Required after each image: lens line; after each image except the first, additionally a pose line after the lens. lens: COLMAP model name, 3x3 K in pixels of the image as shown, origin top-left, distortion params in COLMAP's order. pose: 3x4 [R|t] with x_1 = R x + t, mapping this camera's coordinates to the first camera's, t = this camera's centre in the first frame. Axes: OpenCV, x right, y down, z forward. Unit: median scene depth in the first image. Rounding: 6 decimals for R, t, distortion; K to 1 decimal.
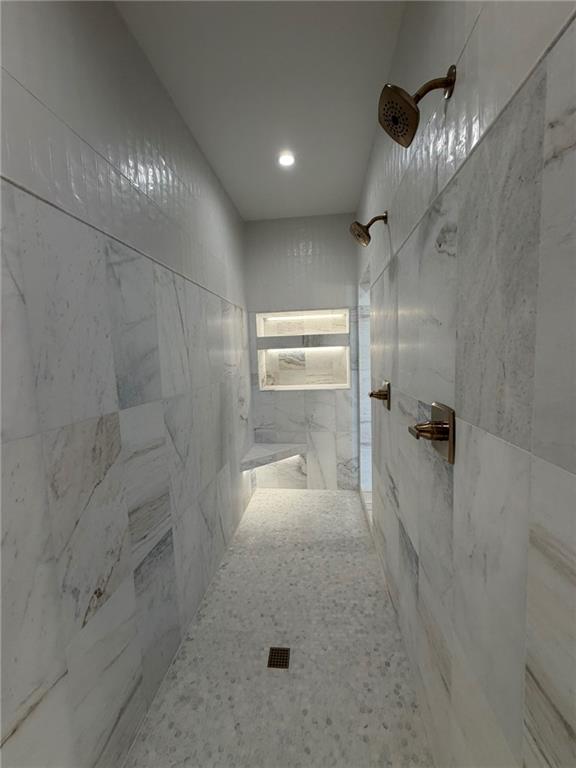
lens RADIAL K [[306.3, 0, 287.1], [0, 306.3, 382.8], [0, 0, 1]] dist [-0.002848, 0.000539]
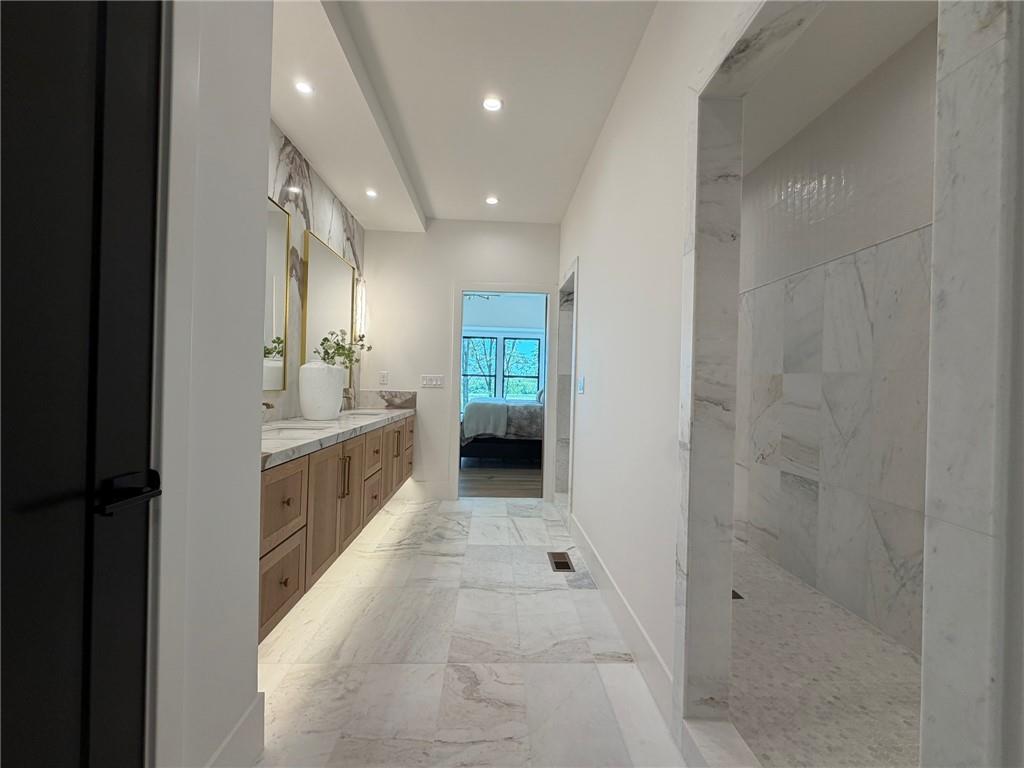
lens RADIAL K [[408.4, 0, 506.8], [0, 408.4, 386.0], [0, 0, 1]] dist [-0.002848, 0.000539]
pose [[-0.988912, 0.013204, -0.147917, 0.915263], [-0.001614, 0.995025, 0.099612, -0.046951], [0.148497, 0.098747, -0.983970, 2.045339]]
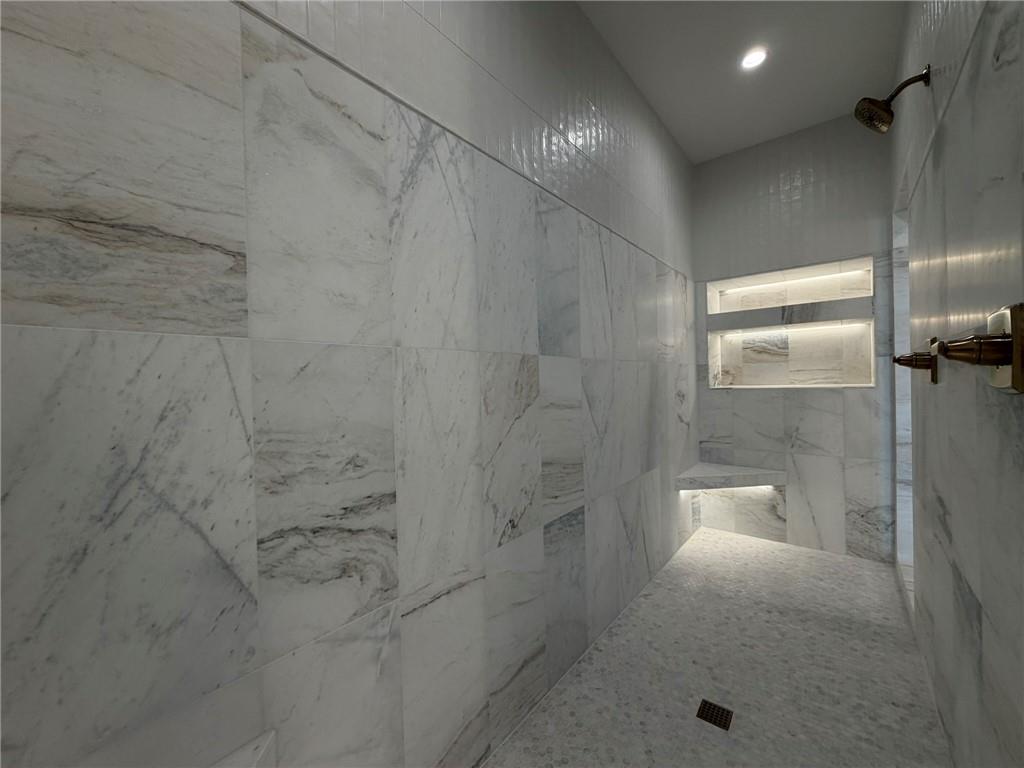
lens RADIAL K [[408.4, 0, 510.3], [0, 408.4, 385.3], [0, 0, 1]] dist [-0.002848, 0.000539]
pose [[0.842179, 0.019718, -0.538838, 0.061038], [-0.054645, 0.997307, -0.048913, 0.171891], [0.536423, 0.070638, 0.840988, -0.109546]]
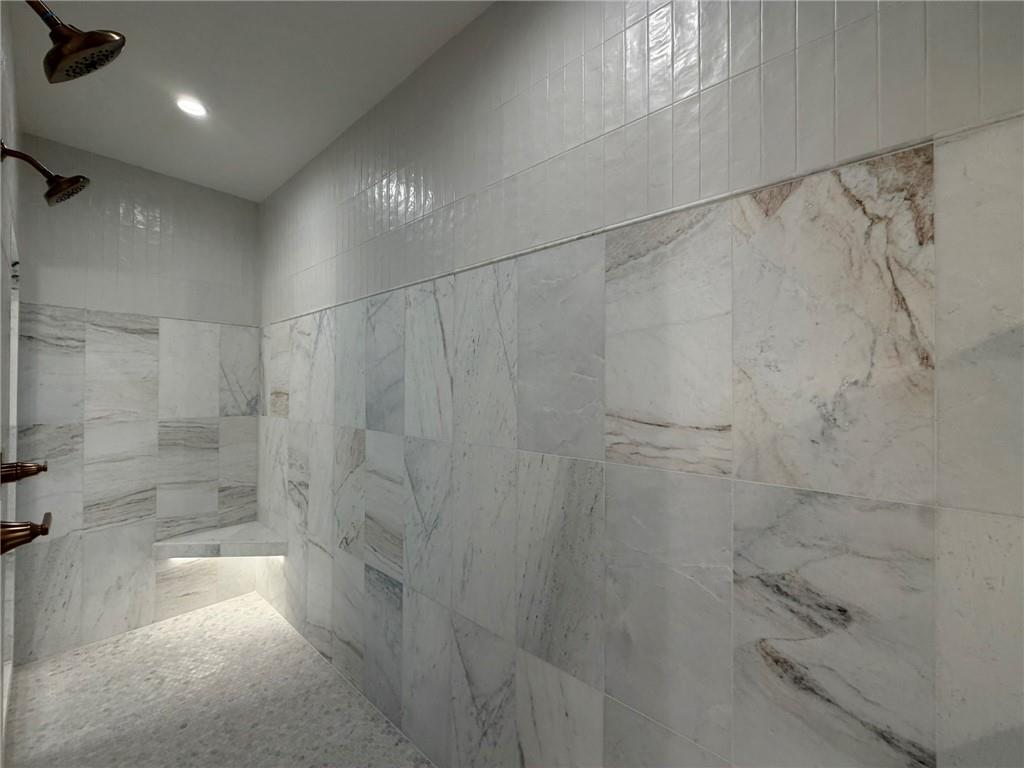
lens RADIAL K [[408.4, 0, 511.0], [0, 408.4, 386.1], [0, 0, 1]] dist [-0.002848, 0.000539]
pose [[-0.569954, 0.024907, -0.821299, 0.337809], [-0.061349, 0.995461, 0.072762, -0.167892], [0.819383, 0.091857, -0.565838, 1.625283]]
